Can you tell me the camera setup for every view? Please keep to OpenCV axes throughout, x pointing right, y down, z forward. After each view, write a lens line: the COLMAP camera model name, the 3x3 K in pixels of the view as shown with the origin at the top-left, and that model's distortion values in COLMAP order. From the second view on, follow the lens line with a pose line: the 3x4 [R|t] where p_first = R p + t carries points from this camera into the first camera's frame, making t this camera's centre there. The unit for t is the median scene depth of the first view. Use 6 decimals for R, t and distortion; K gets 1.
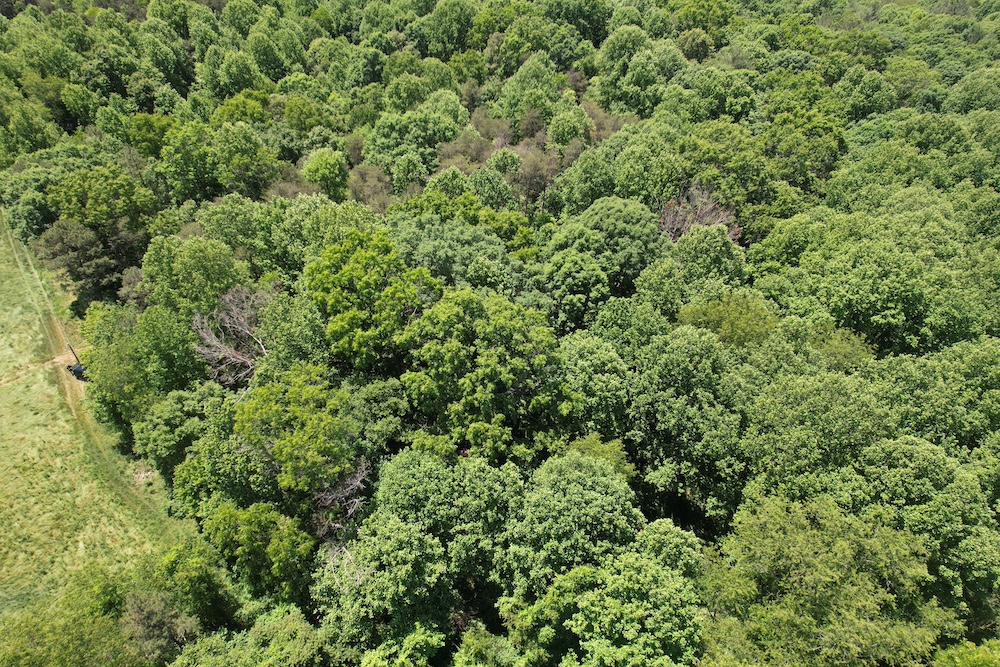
lens RADIAL K [[645.4, 0, 500.0], [0, 645.4, 333.5], [0, 0, 1]] dist [-0.074586, 0.065525]
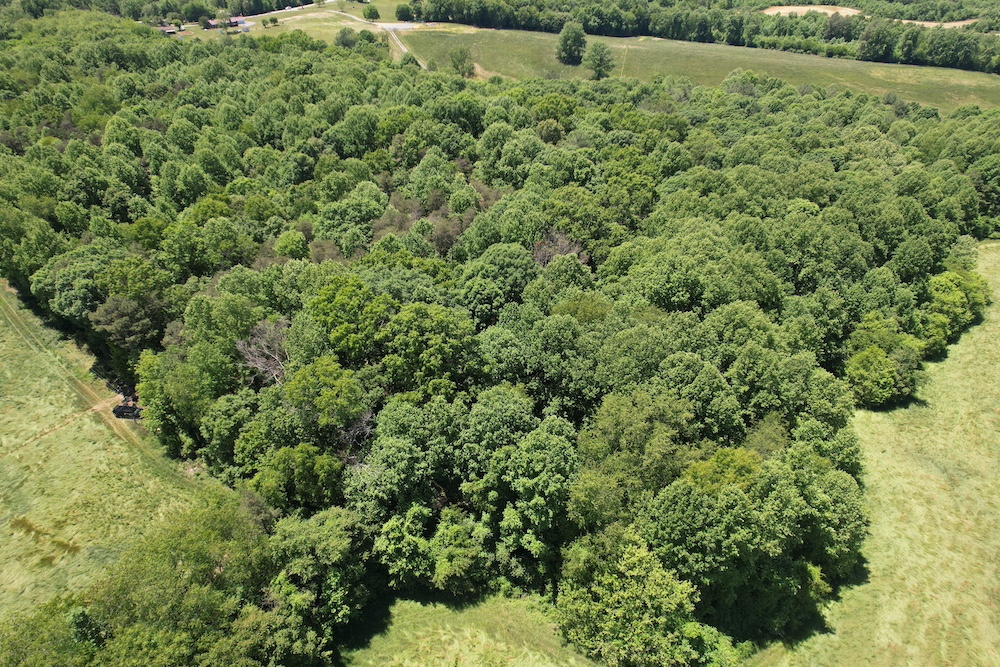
lens RADIAL K [[645.4, 0, 500.0], [0, 645.4, 333.5], [0, 0, 1]] dist [-0.074586, 0.065525]
pose [[0.982646, -0.115058, 0.145493, -0.058647], [0.130573, 0.986179, -0.101993, 0.130837], [-0.131747, 0.119220, 0.984088, -0.396109]]
